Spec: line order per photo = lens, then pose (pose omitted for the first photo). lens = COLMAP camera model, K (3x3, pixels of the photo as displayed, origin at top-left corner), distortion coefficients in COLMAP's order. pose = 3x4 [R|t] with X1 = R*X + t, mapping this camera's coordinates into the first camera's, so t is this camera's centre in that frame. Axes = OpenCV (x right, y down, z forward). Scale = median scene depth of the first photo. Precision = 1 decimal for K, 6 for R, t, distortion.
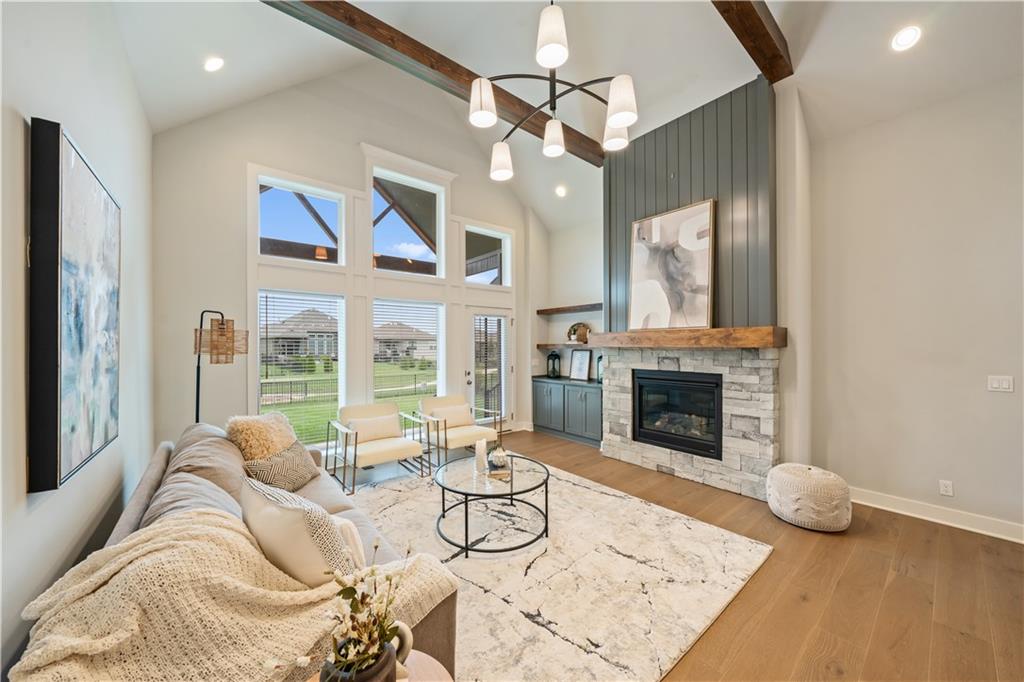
lens RADIAL K [[352.0, 0, 518.0], [0, 352.0, 347.7], [0, 0, 1]] dist [-0.009967, 0.001357]
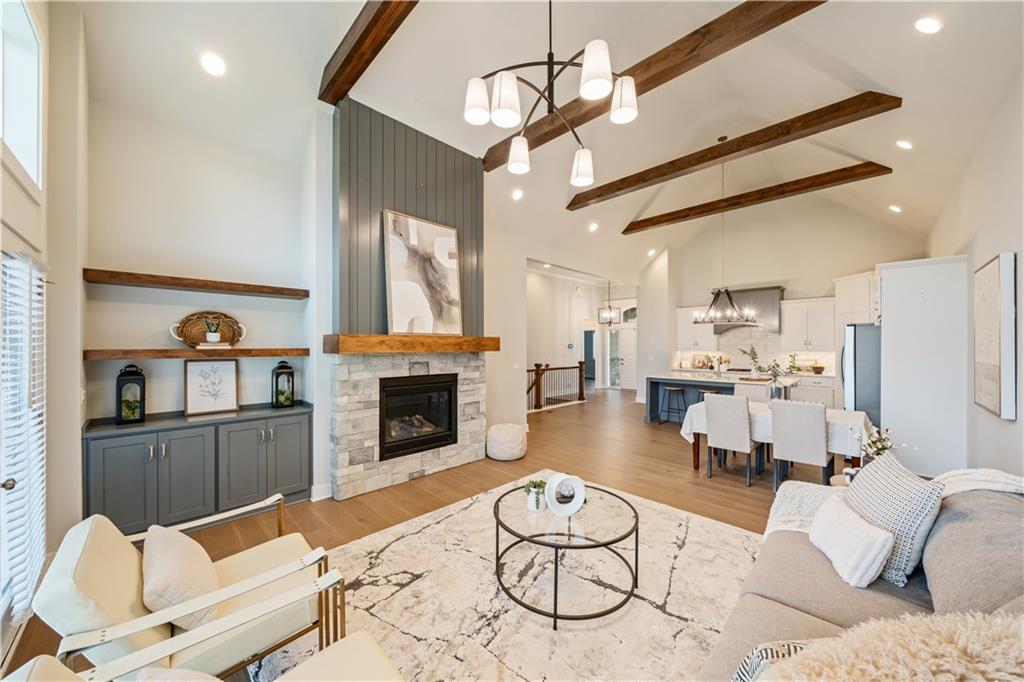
lens RADIAL K [[352.0, 0, 512.6], [0, 352.0, 347.0], [0, 0, 1]] dist [-0.009967, 0.001357]
pose [[-0.099130, -0.000373, 0.995074, -0.602161], [0.006534, 0.999978, 0.001025, -0.015228], [-0.995053, 0.006603, -0.099126, 0.826158]]
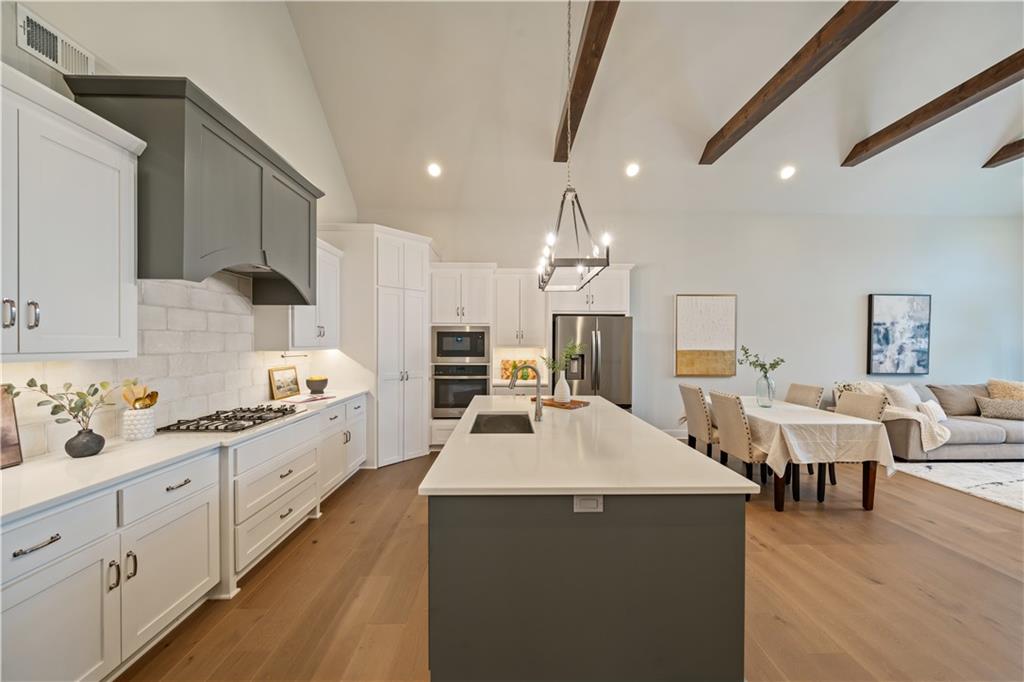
lens RADIAL K [[352.0, 0, 508.6], [0, 352.0, 347.1], [0, 0, 1]] dist [-0.009967, 0.001357]
pose [[-0.622962, 0.010520, -0.782181, 1.499350], [-0.005306, 0.999830, 0.017673, -0.004093], [0.782234, 0.015159, -0.622800, 0.016699]]
